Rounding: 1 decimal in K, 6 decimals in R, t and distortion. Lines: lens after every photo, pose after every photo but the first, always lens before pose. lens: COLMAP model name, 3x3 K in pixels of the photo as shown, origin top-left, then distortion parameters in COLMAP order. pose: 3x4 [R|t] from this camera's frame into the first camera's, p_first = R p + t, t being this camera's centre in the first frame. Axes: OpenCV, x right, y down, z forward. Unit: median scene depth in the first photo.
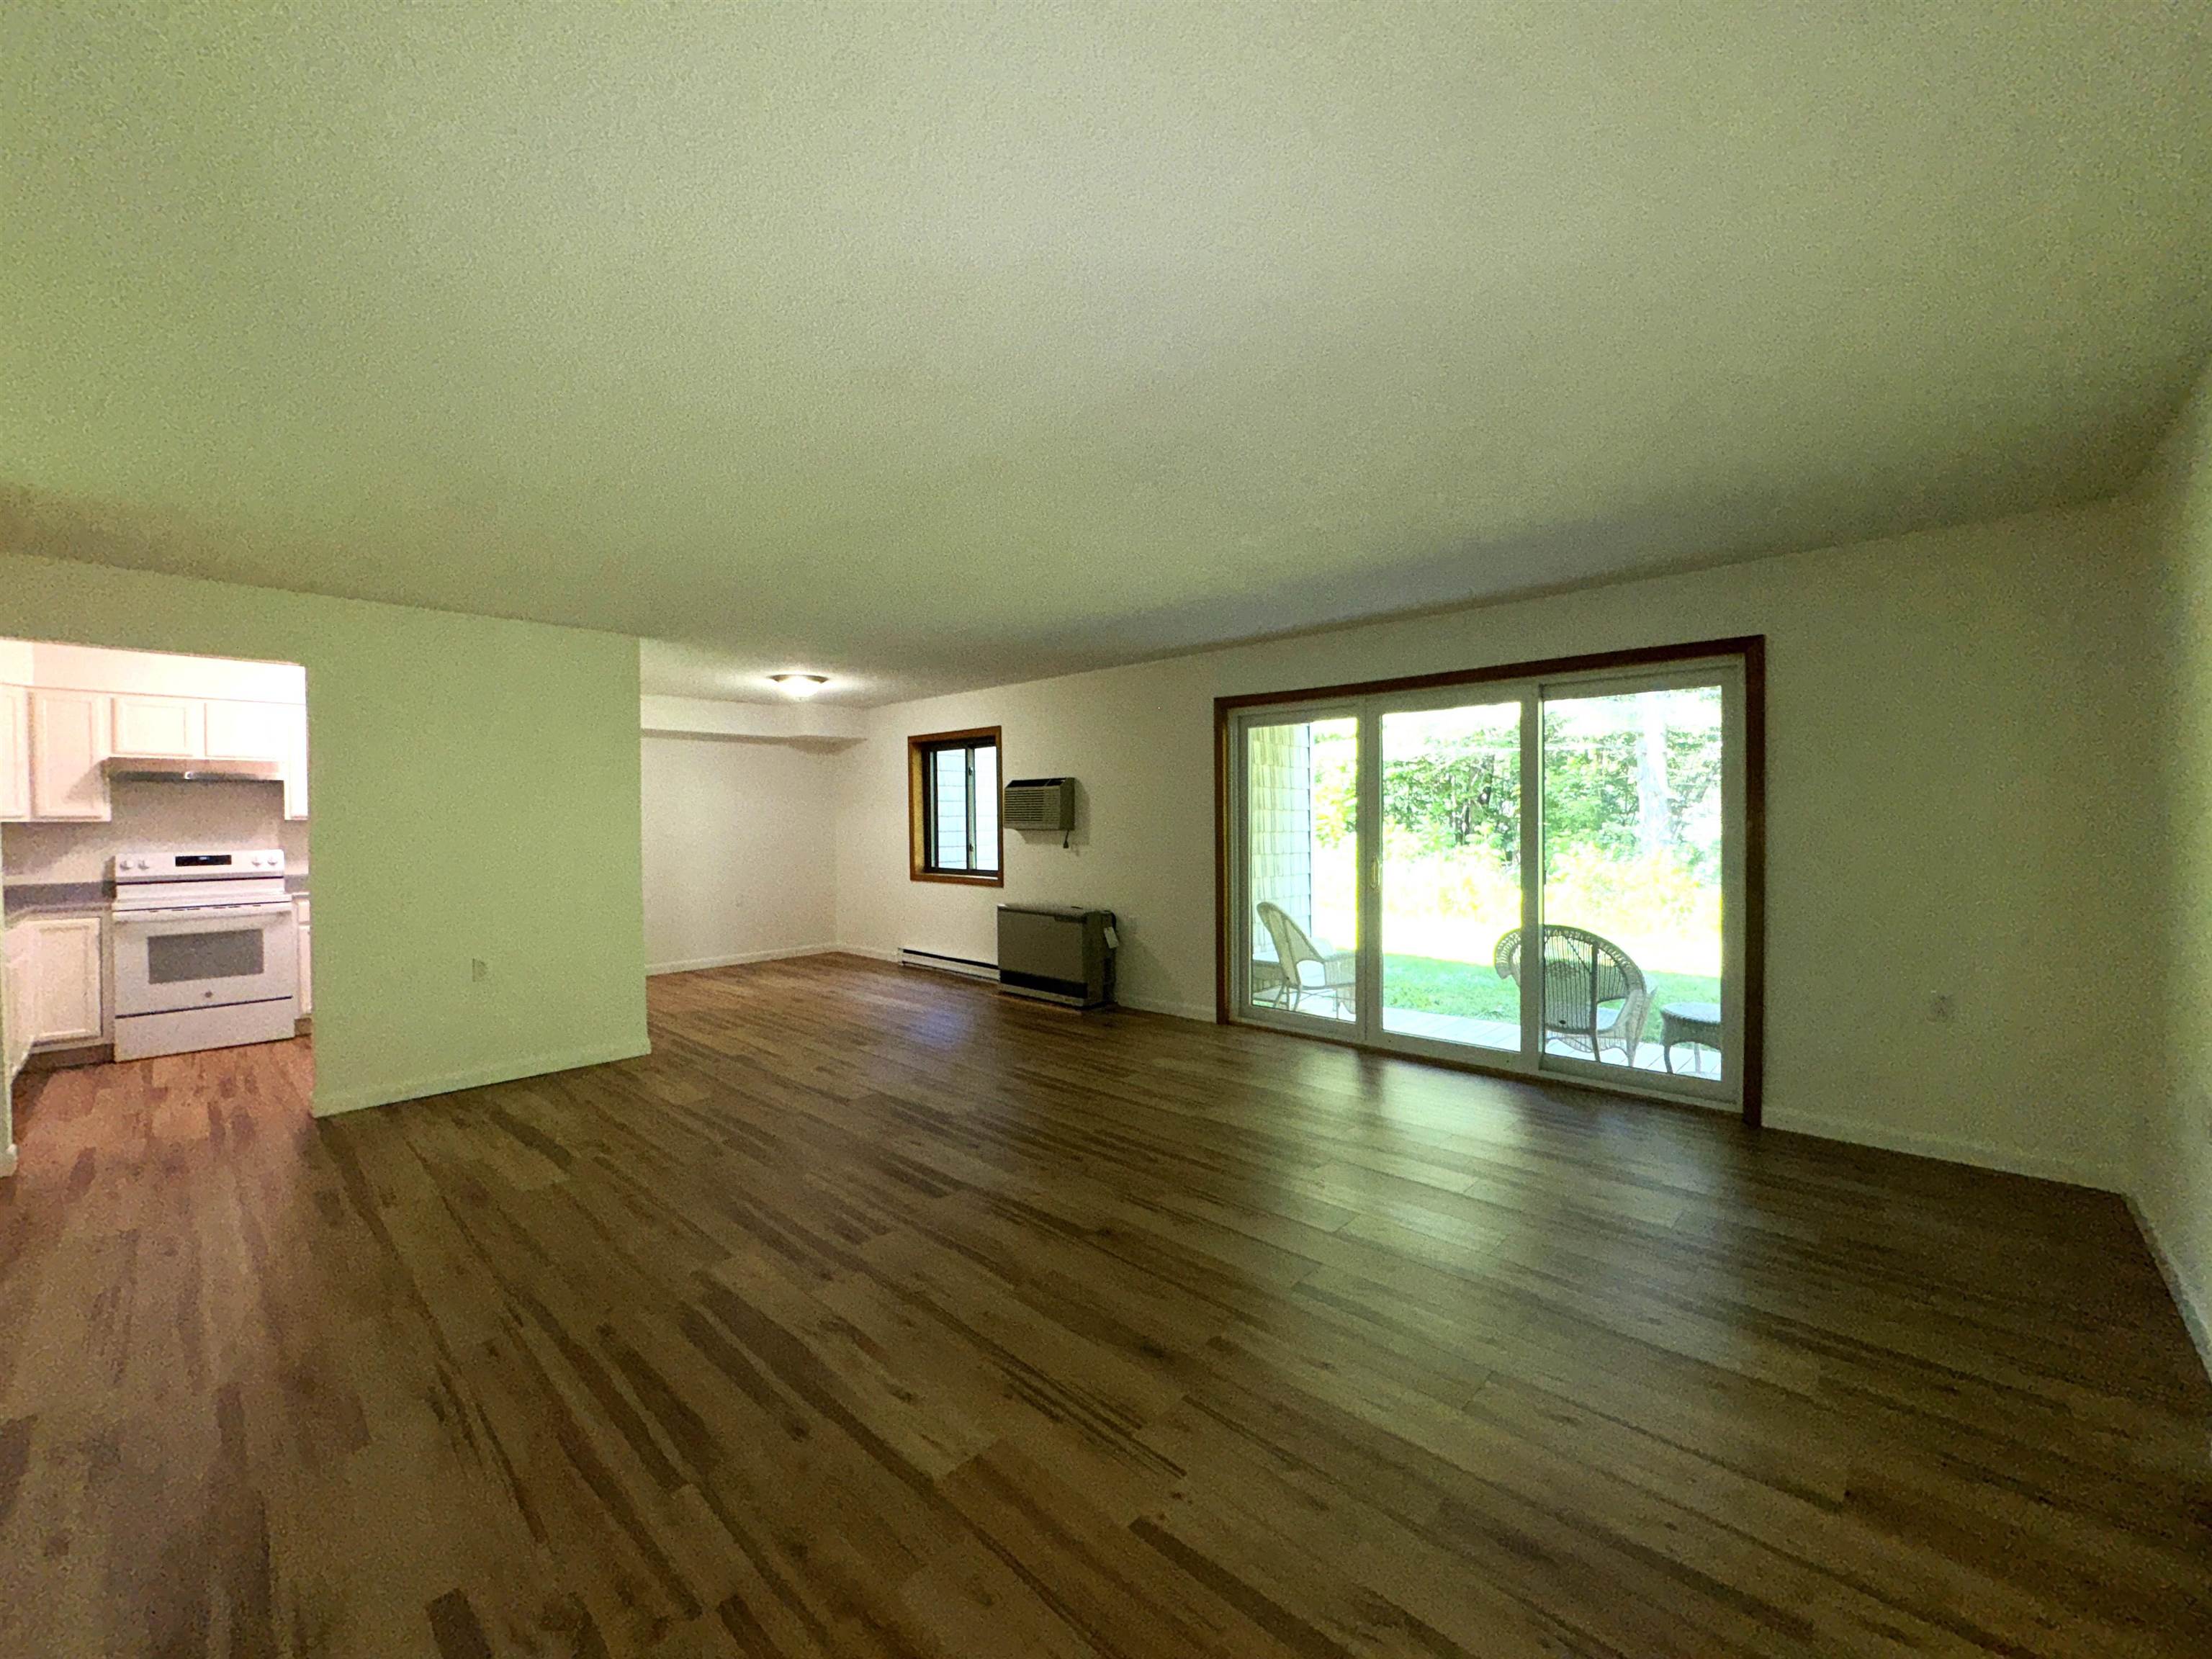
lens RADIAL K [[879.9, 0, 1104.7], [0, 879.9, 829.6], [0, 0, 1]] dist [-0.000829, -0.000298]
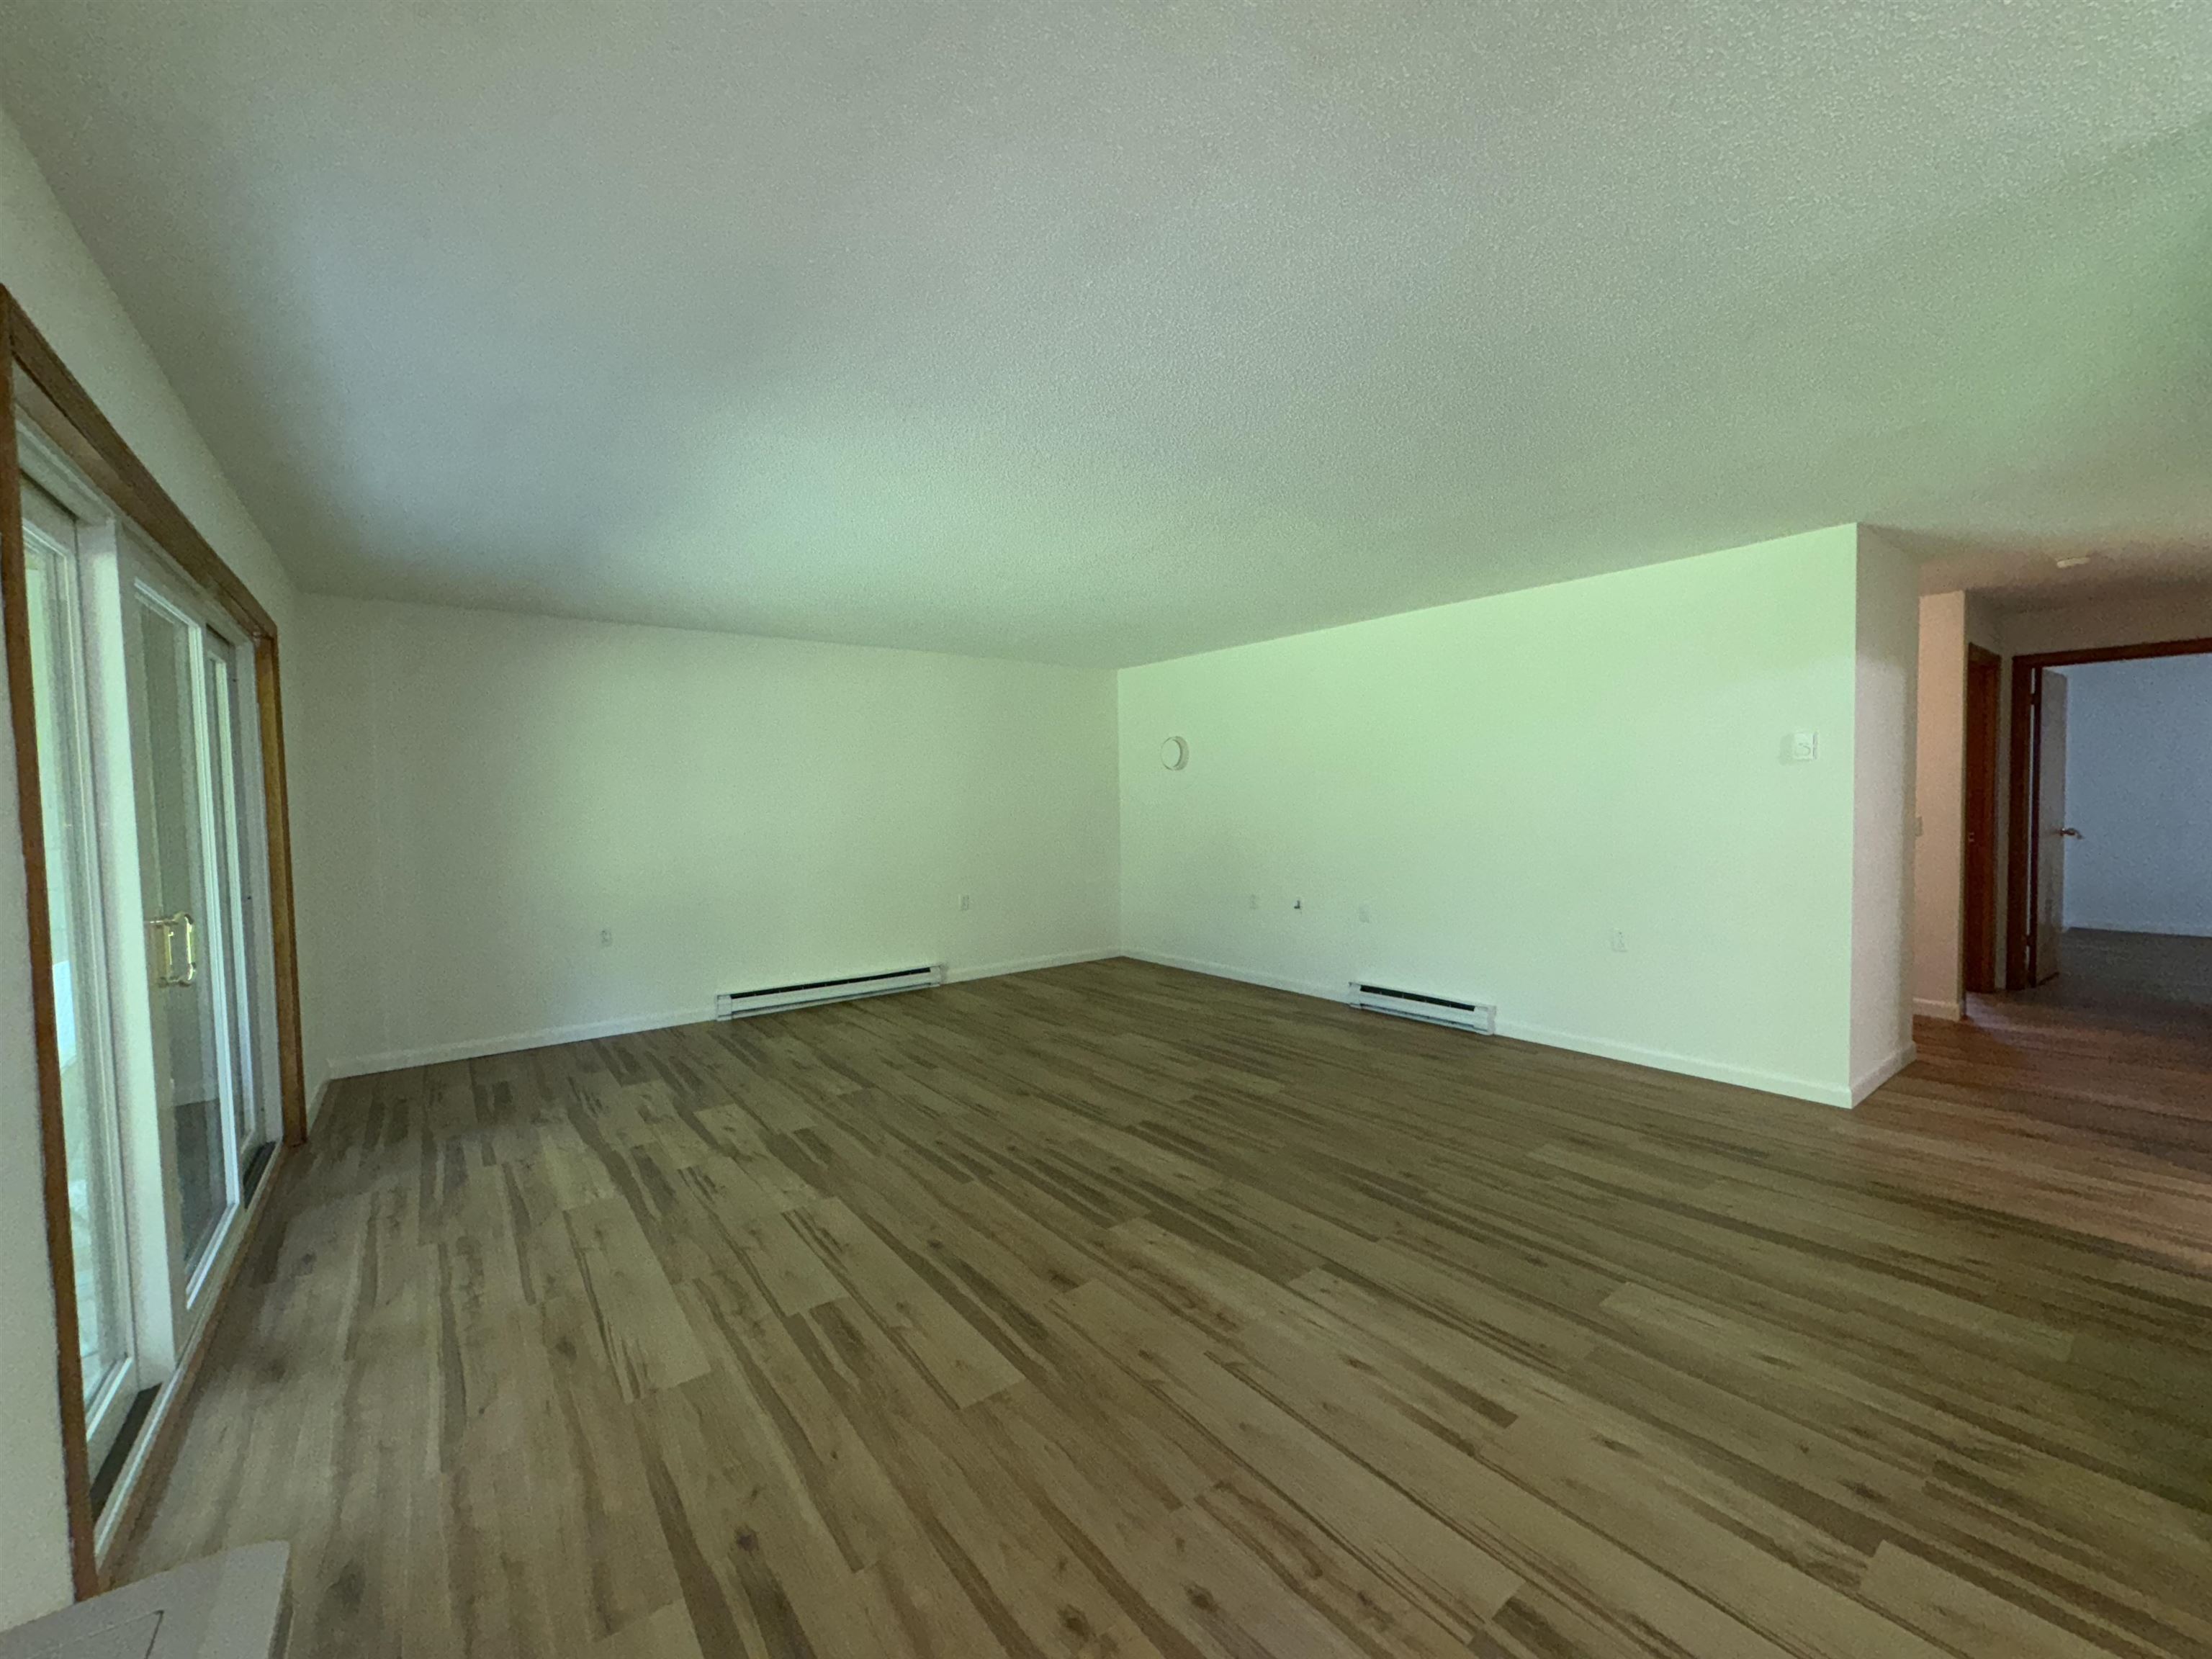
lens RADIAL K [[872.1, 0, 1106.0], [0, 872.1, 829.5], [0, 0, 1]] dist [0.000665, 0.000323]
pose [[-0.985984, 0.020682, 0.165553, -0.272749], [0.028362, 0.998622, 0.044163, -0.016793], [-0.164411, 0.048240, -0.985212, 1.730945]]
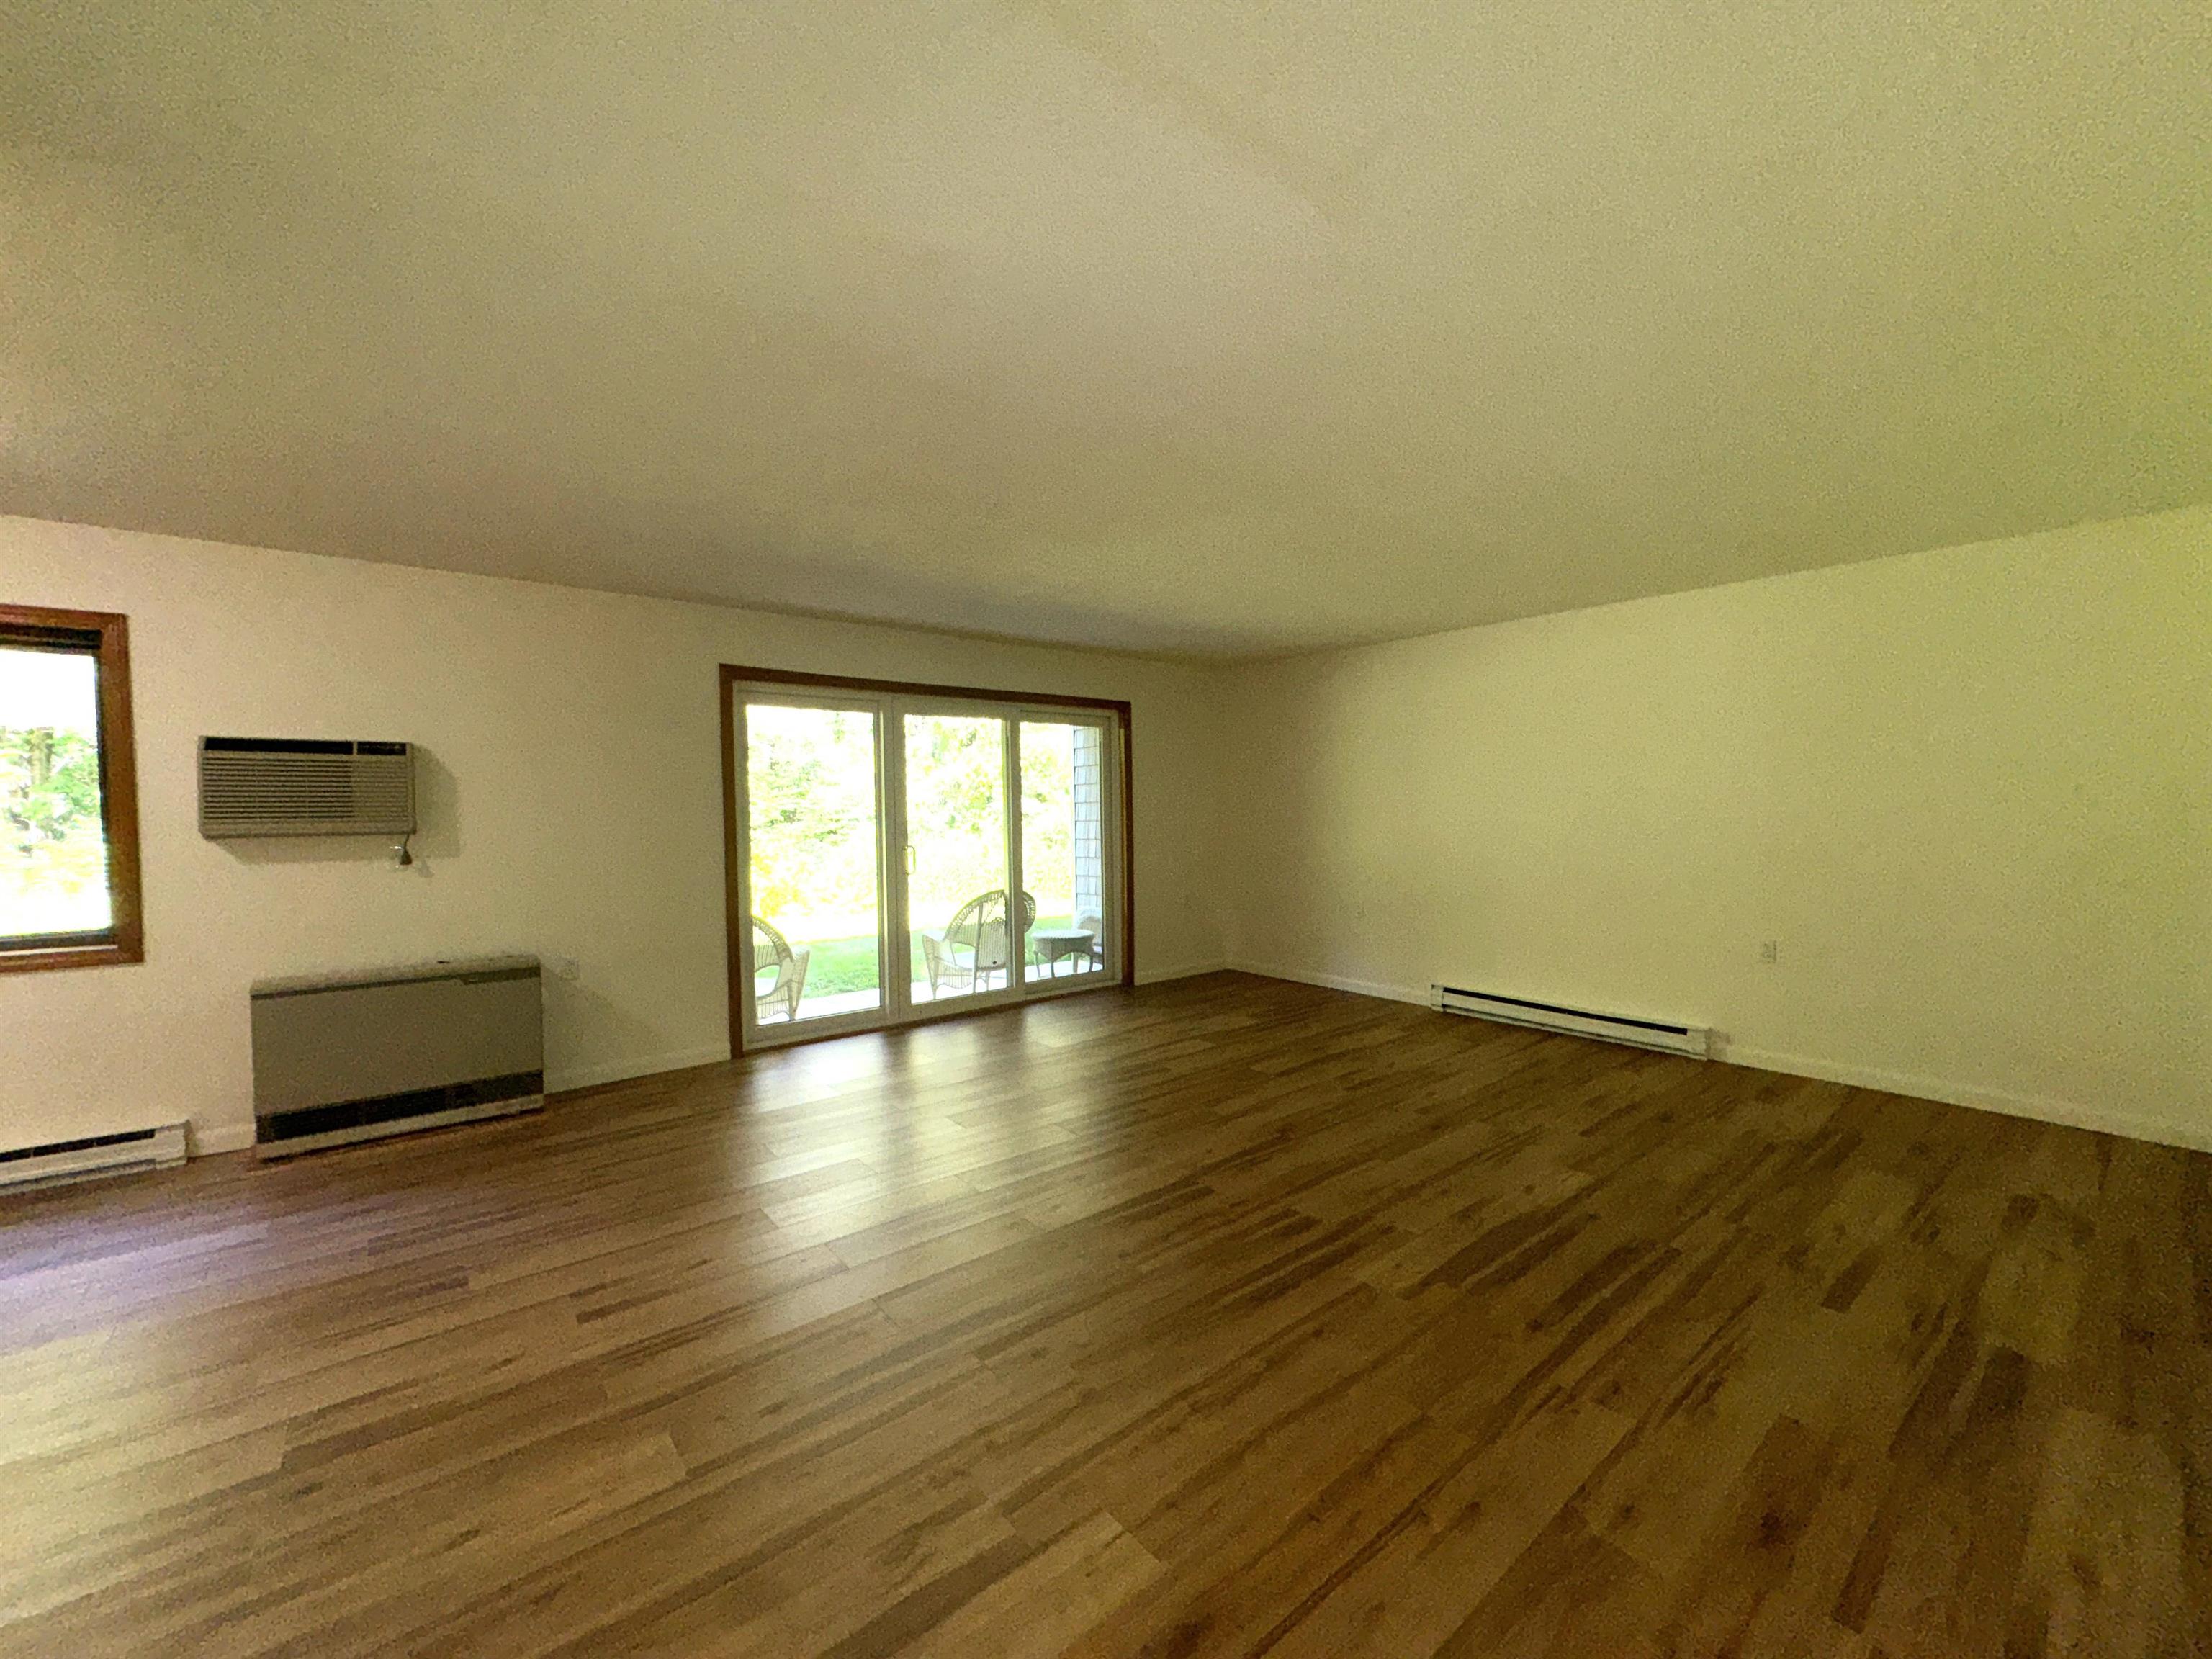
lens RADIAL K [[879.9, 0, 1104.7], [0, 879.9, 829.6], [0, 0, 1]] dist [-0.000829, -0.000298]
pose [[0.133420, -0.019701, 0.990864, -0.944578], [0.024305, 0.999567, 0.016601, -0.000449], [-0.990761, 0.021868, 0.133841, 0.796433]]
